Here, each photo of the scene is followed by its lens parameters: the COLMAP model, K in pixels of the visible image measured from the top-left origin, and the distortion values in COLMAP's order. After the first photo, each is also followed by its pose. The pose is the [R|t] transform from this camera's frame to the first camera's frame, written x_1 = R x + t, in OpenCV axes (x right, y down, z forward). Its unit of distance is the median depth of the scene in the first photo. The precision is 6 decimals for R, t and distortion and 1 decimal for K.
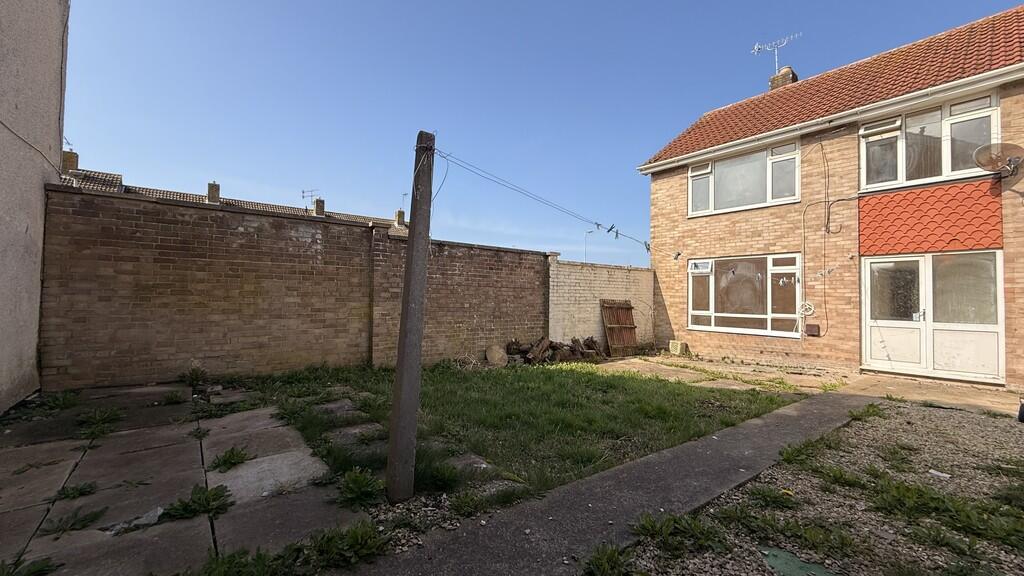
lens RADIAL K [[408.9, 0, 509.5], [0, 408.9, 286.8], [0, 0, 1]] dist [0.001158, 0.000195]
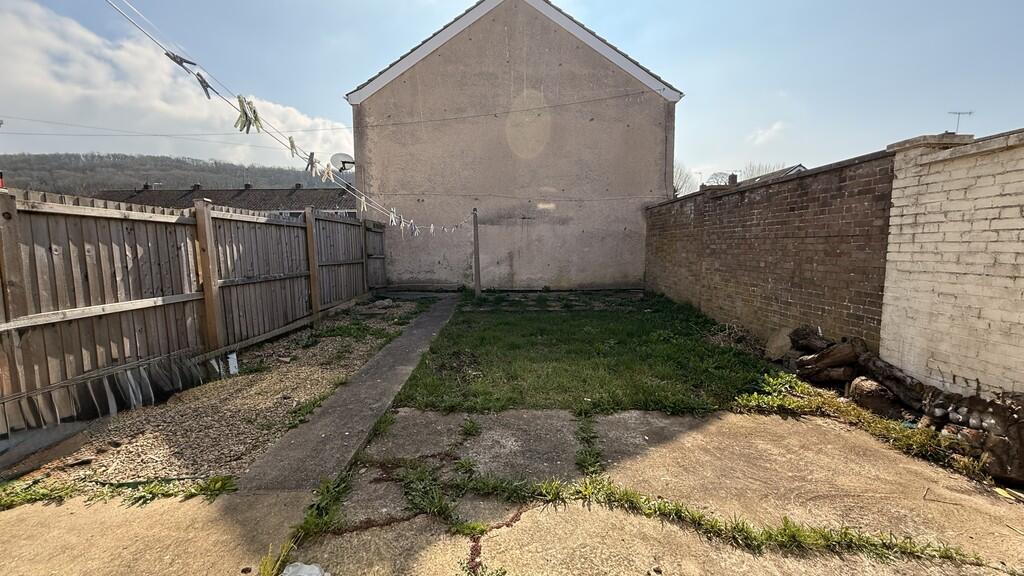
lens RADIAL K [[408.9, 0, 509.5], [0, 408.9, 286.8], [0, 0, 1]] dist [0.001158, 0.000195]
pose [[-0.622917, 0.064012, -0.779664, 0.711251], [0.018364, 0.997569, 0.067230, 0.024941], [0.782072, 0.027560, -0.622578, 1.007293]]
